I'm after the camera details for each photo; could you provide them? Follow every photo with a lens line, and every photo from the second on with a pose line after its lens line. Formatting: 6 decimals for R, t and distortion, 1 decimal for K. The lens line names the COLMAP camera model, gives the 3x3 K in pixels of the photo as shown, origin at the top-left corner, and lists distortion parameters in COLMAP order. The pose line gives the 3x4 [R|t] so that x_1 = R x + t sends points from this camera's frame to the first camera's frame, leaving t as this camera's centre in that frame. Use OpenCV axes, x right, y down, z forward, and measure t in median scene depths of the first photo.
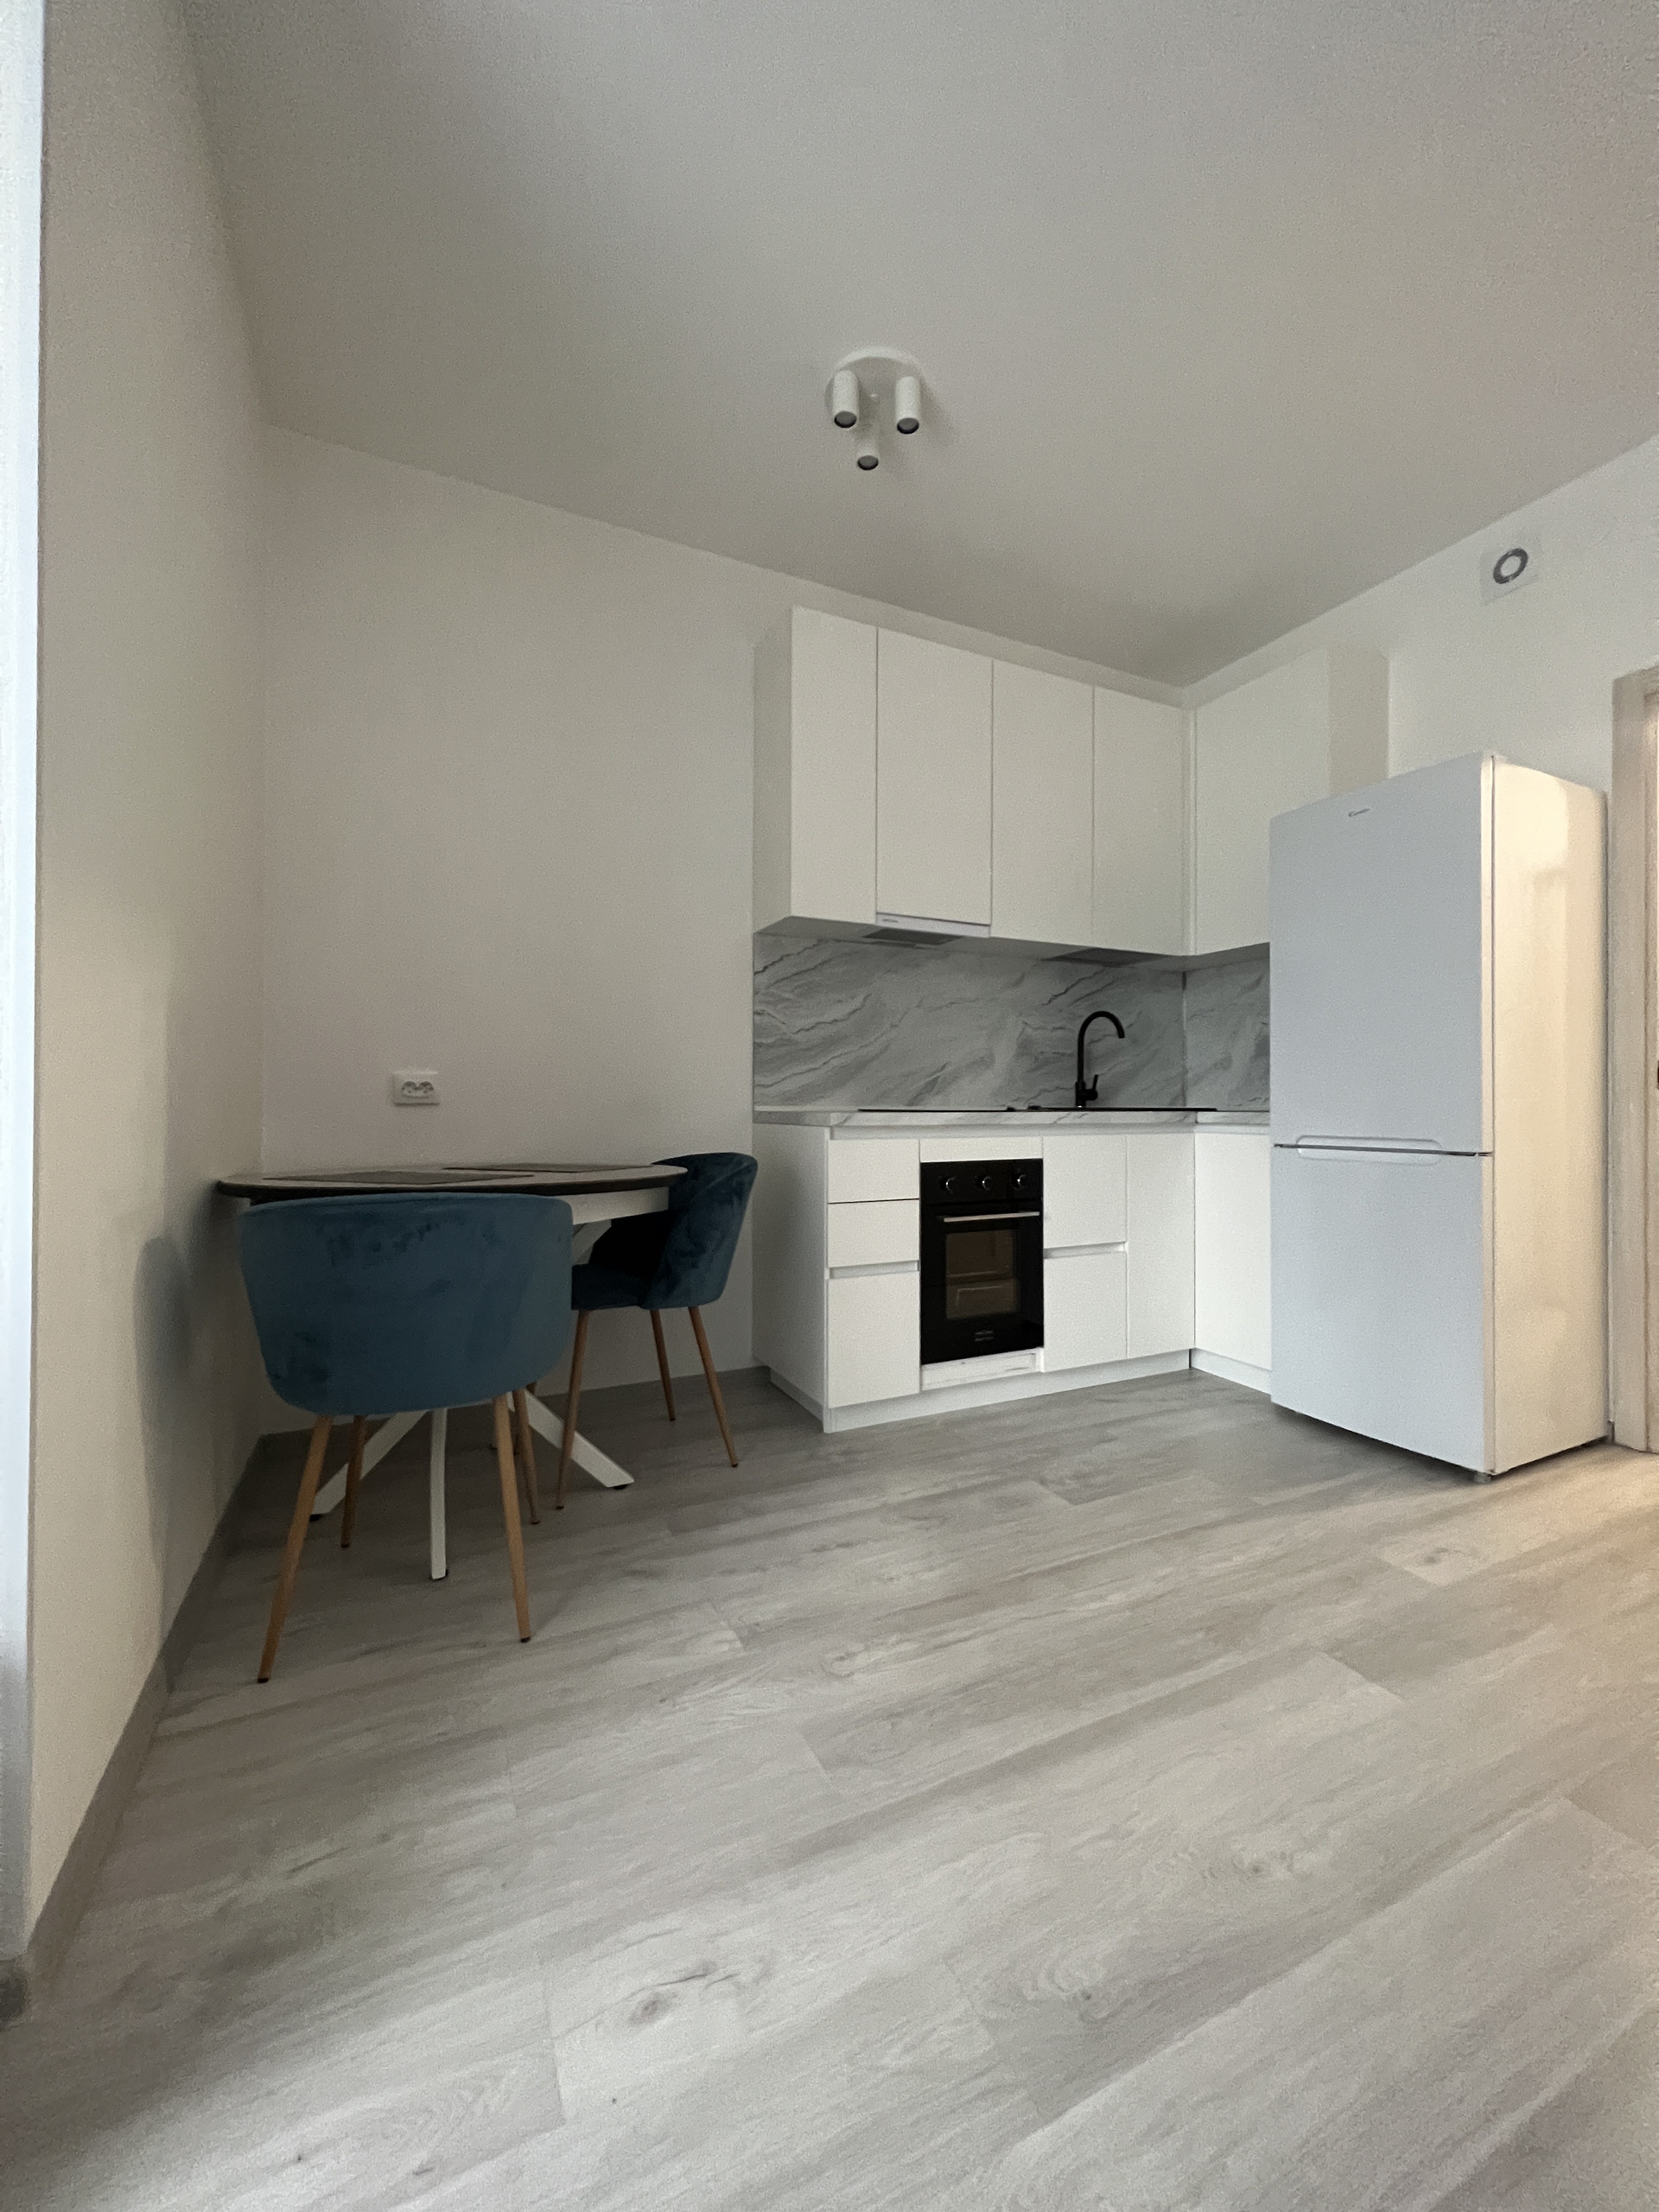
lens RADIAL K [[880.0, 0, 825.3], [0, 880.0, 1094.6], [0, 0, 1]] dist [-0.007710, 0.001744]
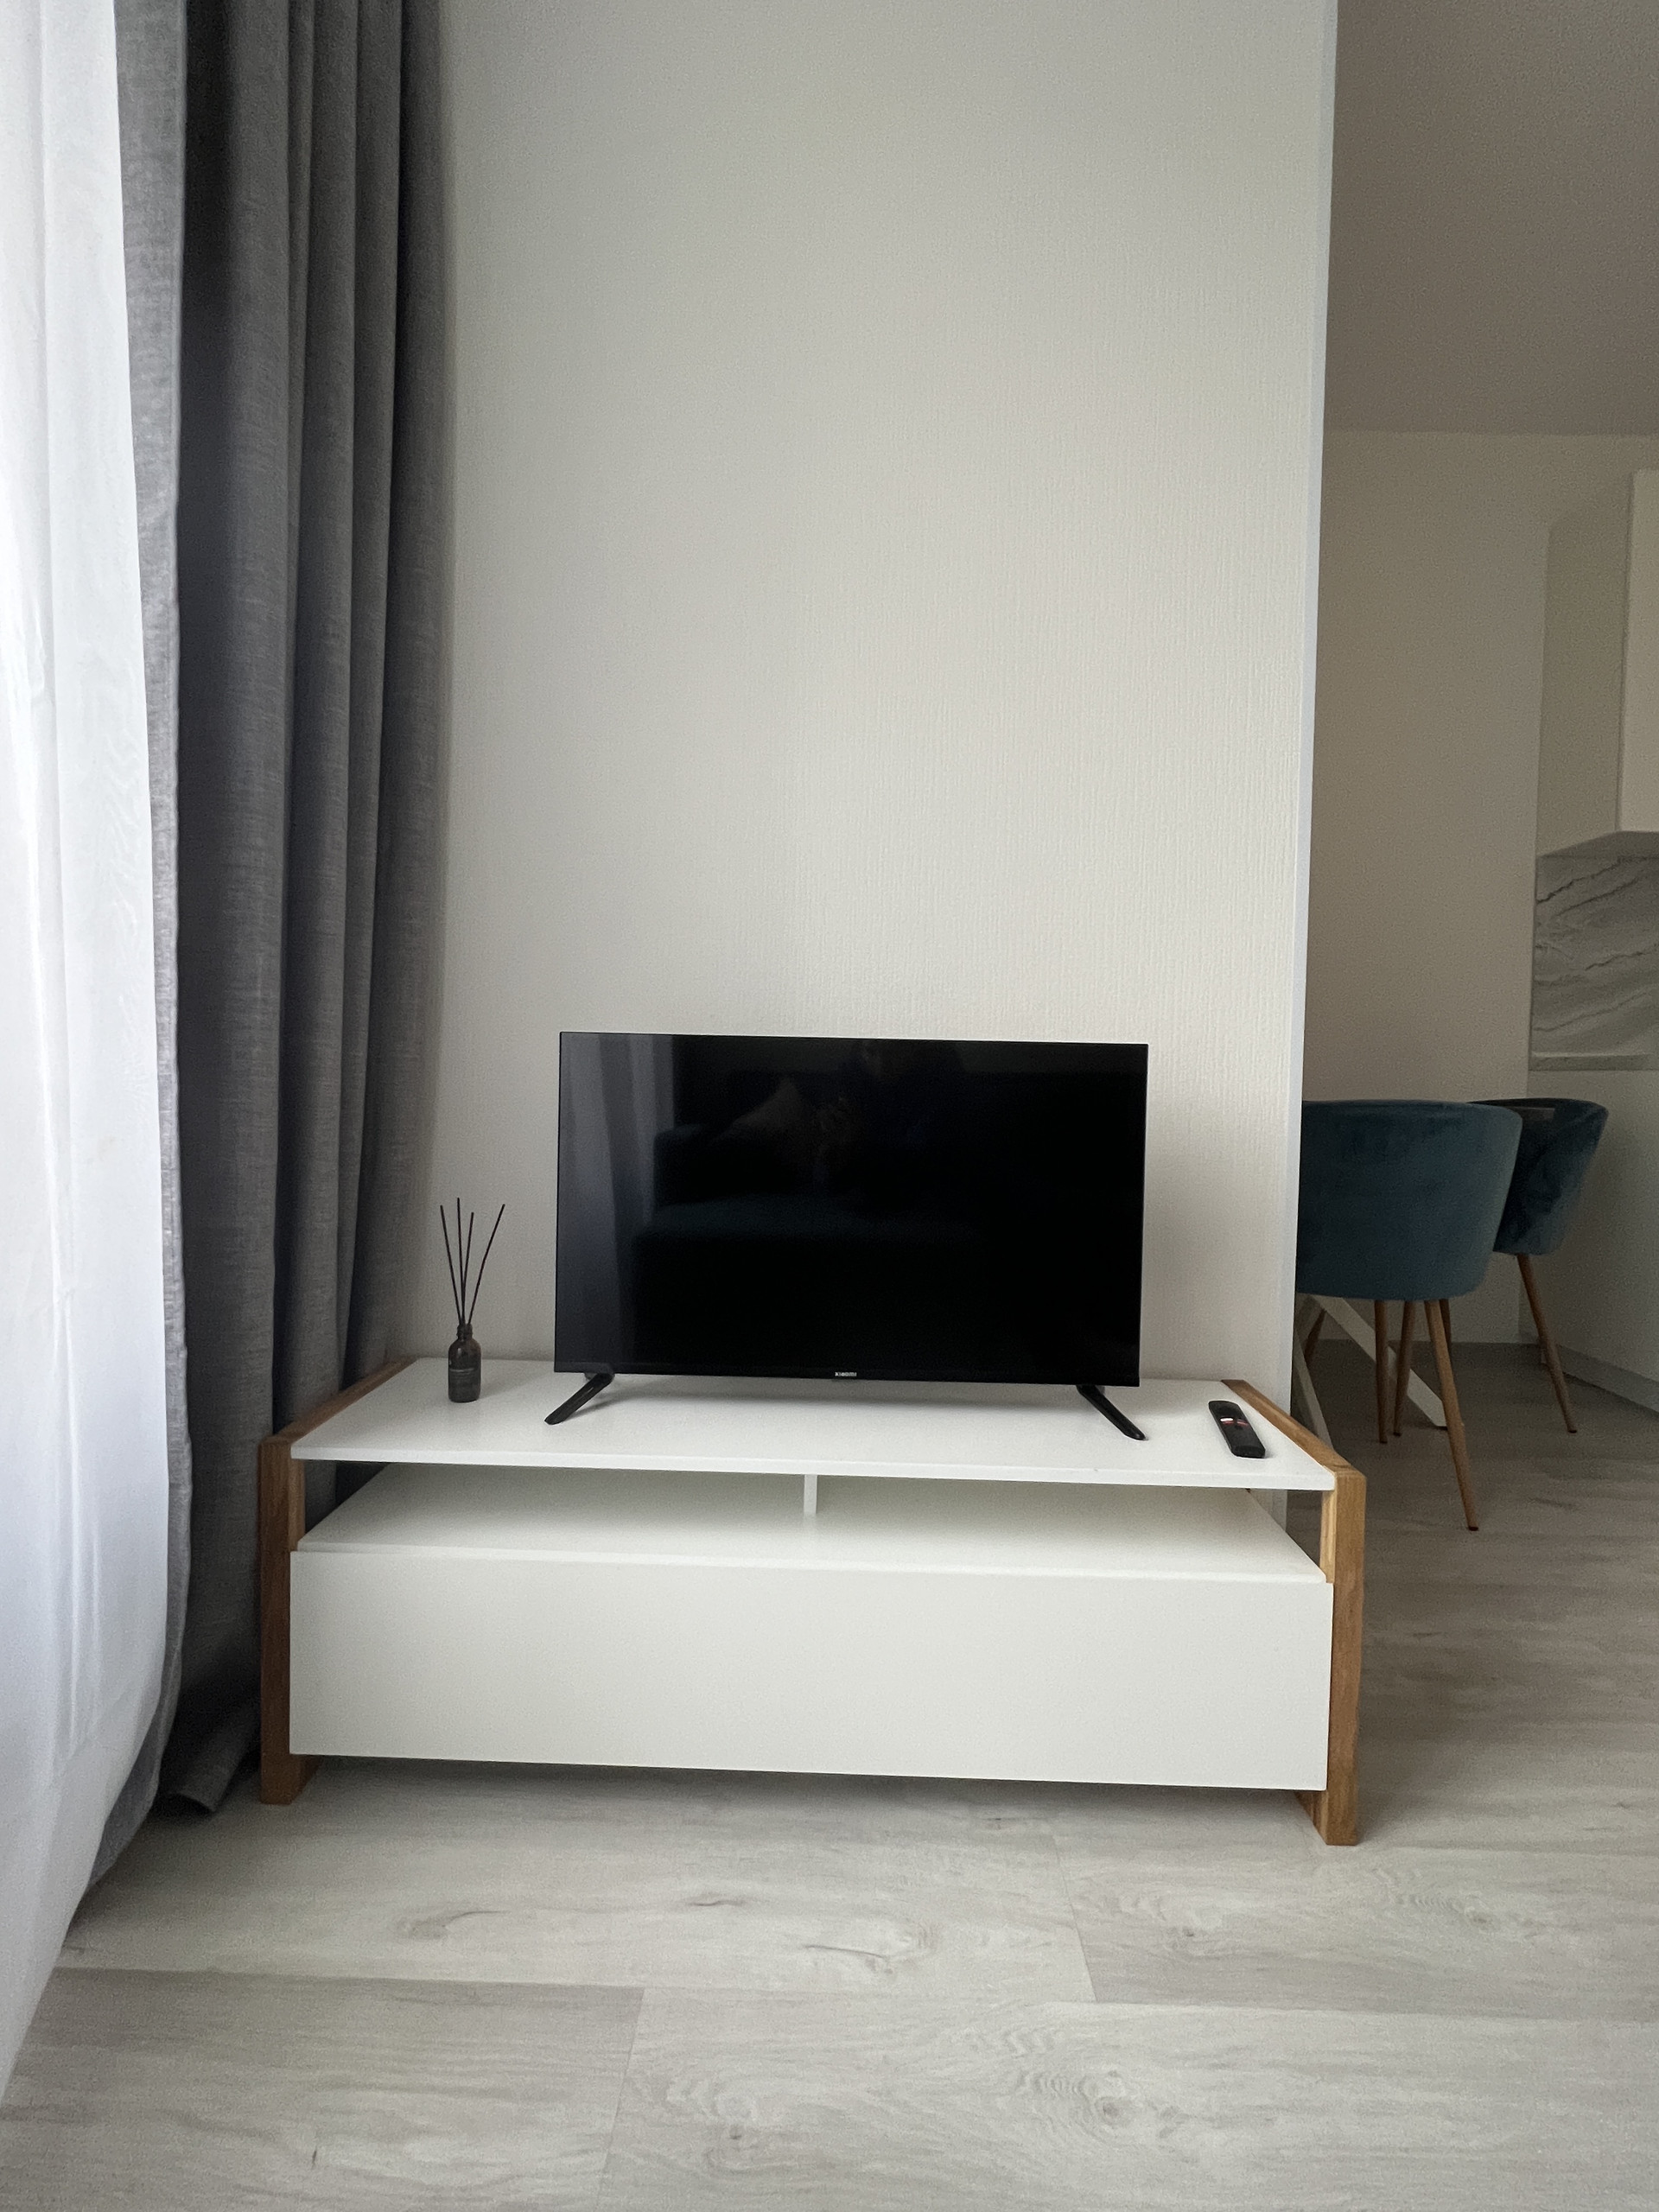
lens RADIAL K [[979.6, 0, 835.2], [0, 979.6, 1089.7], [0, 0, 1]] dist [-0.011288, 0.001003]
pose [[0.888252, 0.025370, -0.458656, -0.343811], [-0.014759, 0.999534, 0.026705, 0.047495], [0.459120, -0.016951, 0.888213, -0.269582]]
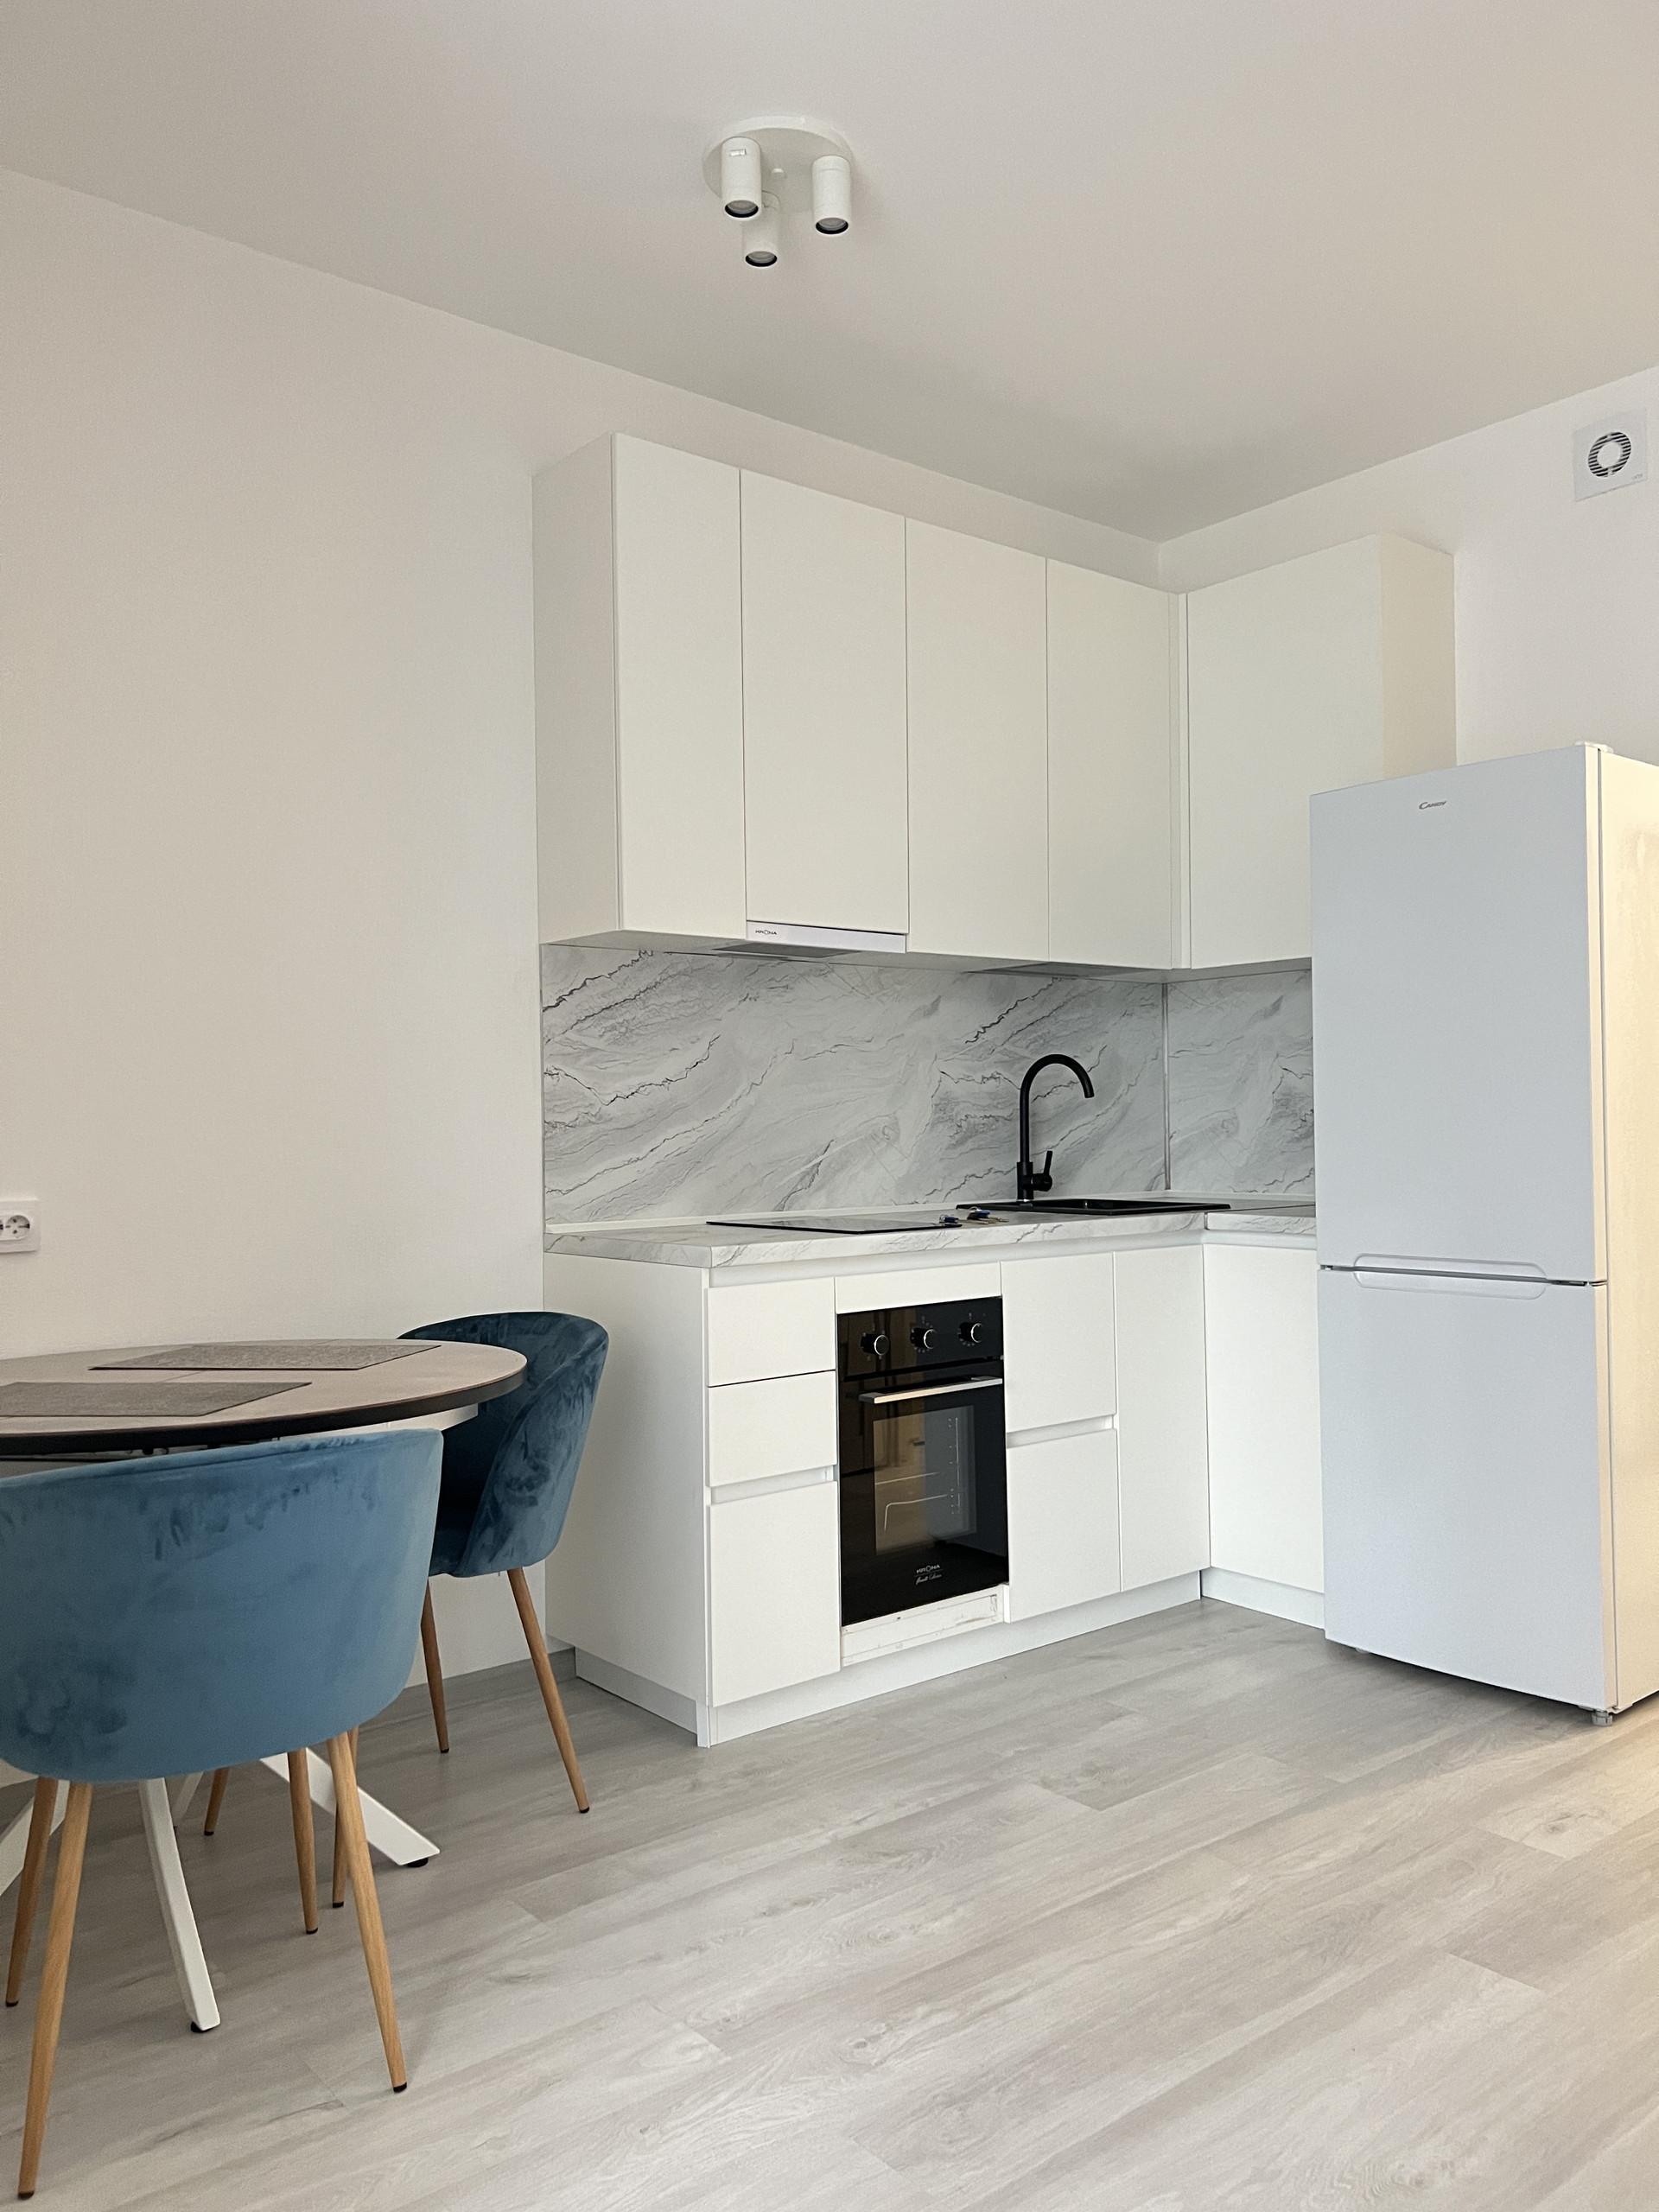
lens RADIAL K [[1644.3, 0, 819.8], [0, 1644.3, 1103.1], [0, 0, 1]] dist [0.040506, -0.053553]
pose [[0.973376, -0.012542, 0.228872, -0.212309], [0.014081, 0.999888, -0.005090, -0.086656], [-0.228782, 0.008177, 0.973443, -0.221794]]
